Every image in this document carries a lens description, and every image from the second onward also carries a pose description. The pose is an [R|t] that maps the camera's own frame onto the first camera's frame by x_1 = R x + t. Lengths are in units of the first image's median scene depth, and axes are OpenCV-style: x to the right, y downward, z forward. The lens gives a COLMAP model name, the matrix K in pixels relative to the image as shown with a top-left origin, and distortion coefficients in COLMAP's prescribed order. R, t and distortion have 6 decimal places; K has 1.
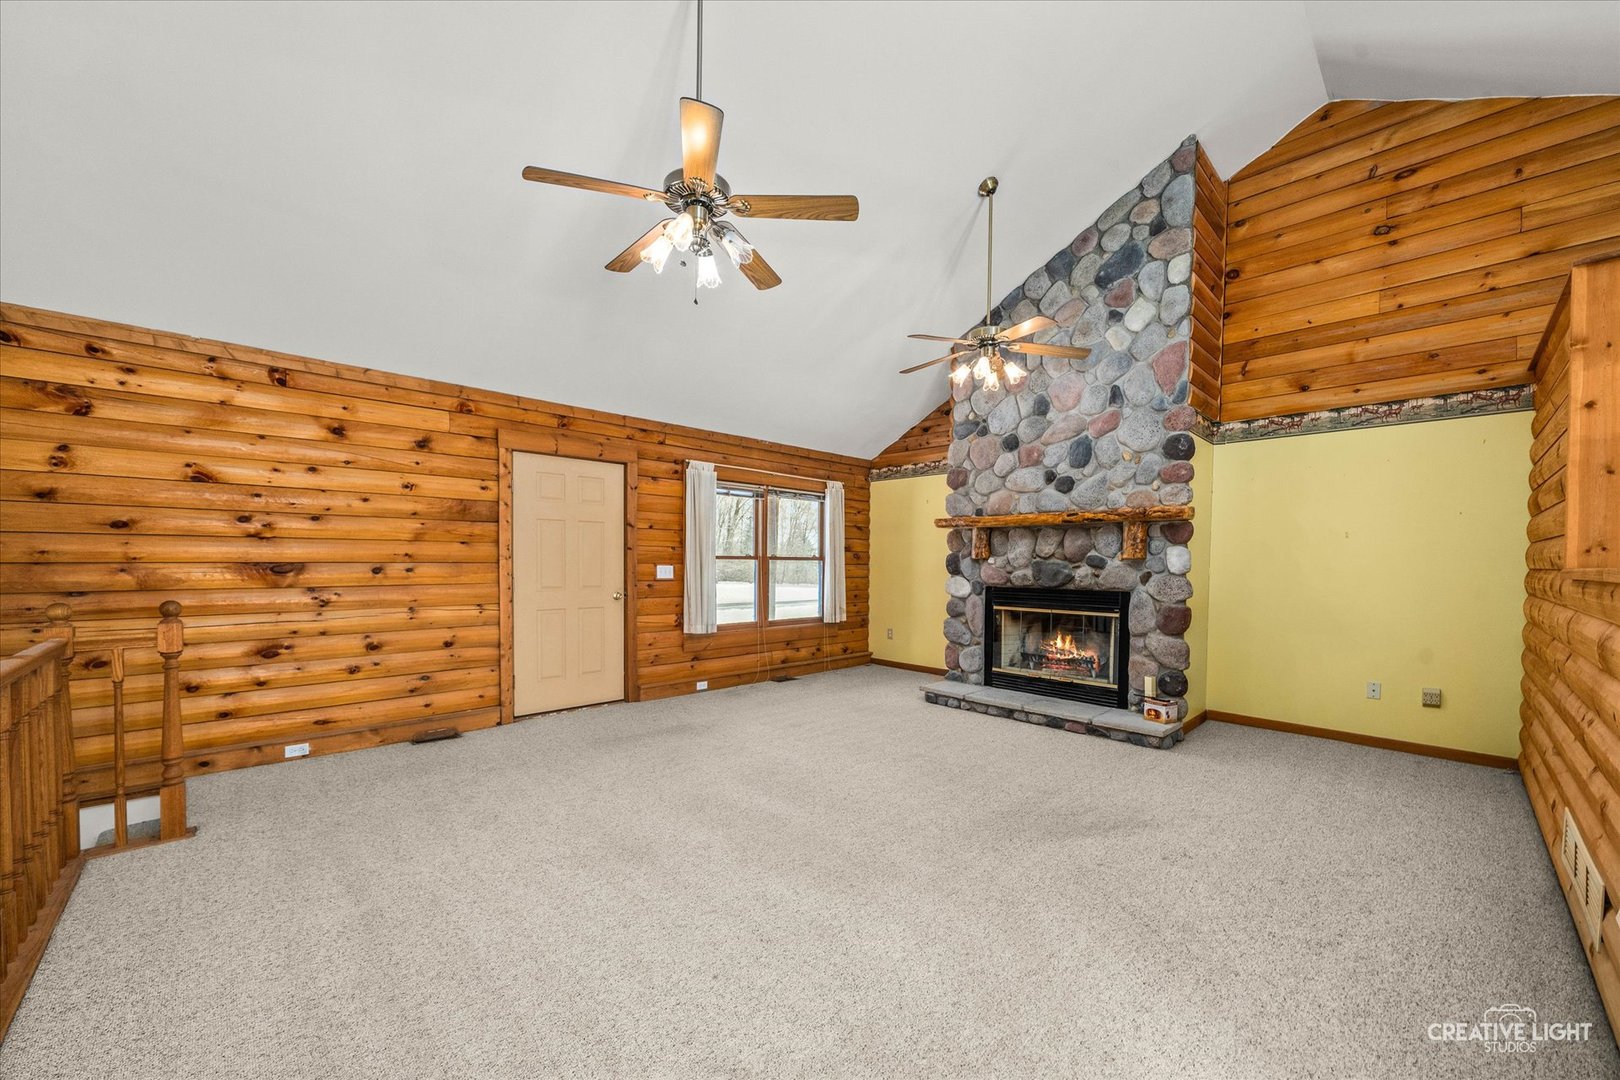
lens RADIAL K [[613.8, 0, 805.2], [0, 613.8, 578.2], [0, 0, 1]] dist [-0.001024, -0.000198]
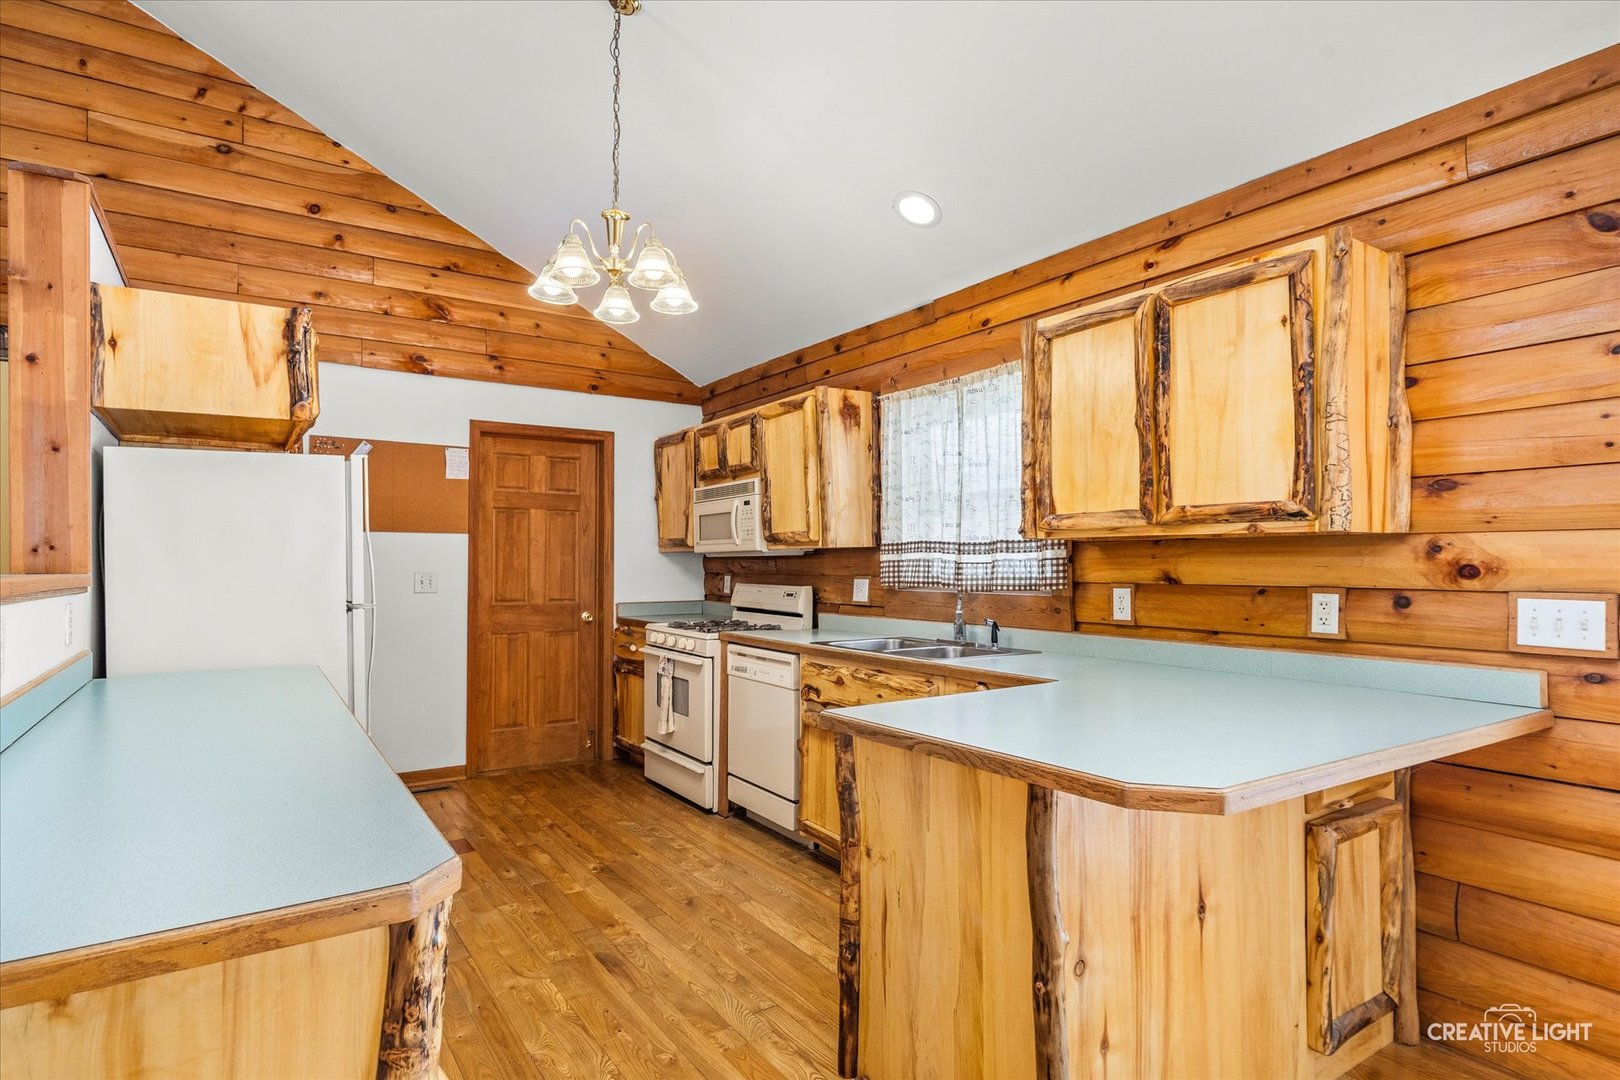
lens RADIAL K [[851.7, 0, 795.1], [0, 851.7, 545.6], [0, 0, 1]] dist [0.000412, -0.000111]
pose [[0.181274, 0.007854, 0.983401, 0.265070], [0.031818, 0.999398, -0.013847, -0.003540], [-0.982918, 0.033800, 0.180915, -0.074129]]
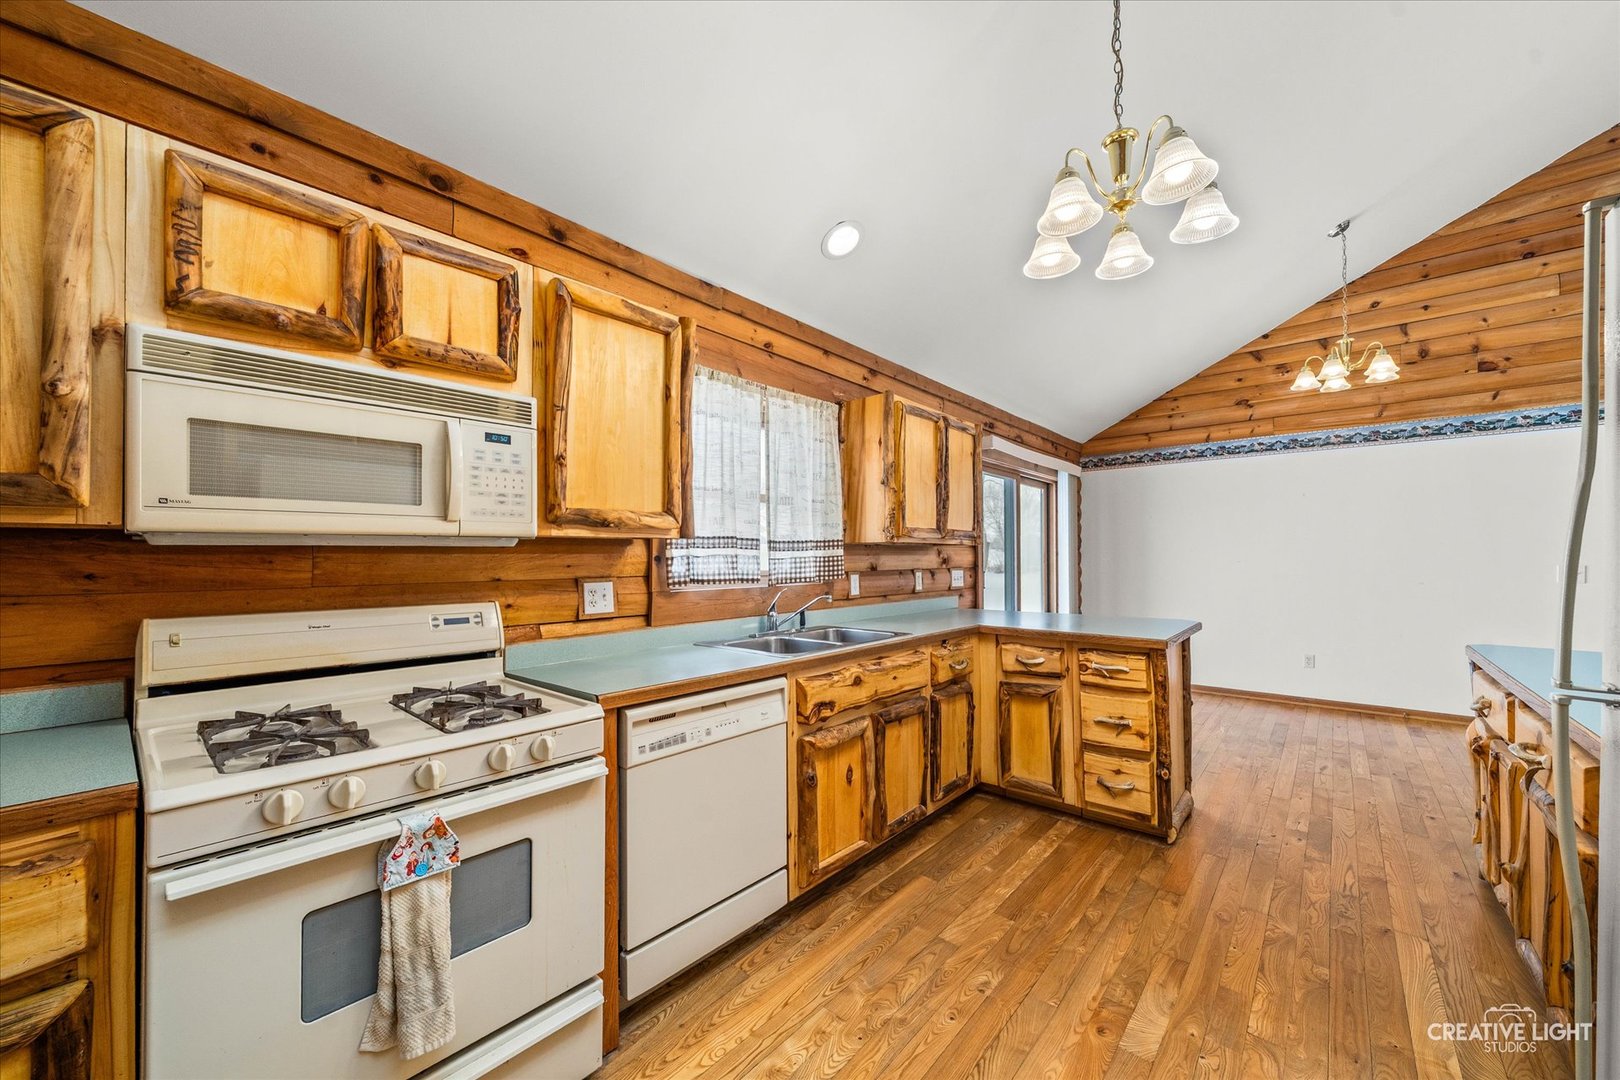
lens RADIAL K [[616.8, 0, 810.0], [0, 616.8, 540.0], [0, 0, 1]] dist [-0.000775, -0.000144]
pose [[-0.995178, -0.007462, -0.097798, 1.296025], [-0.007259, 0.999971, -0.002425, -0.012767], [0.097814, -0.001703, -0.995203, 0.683795]]
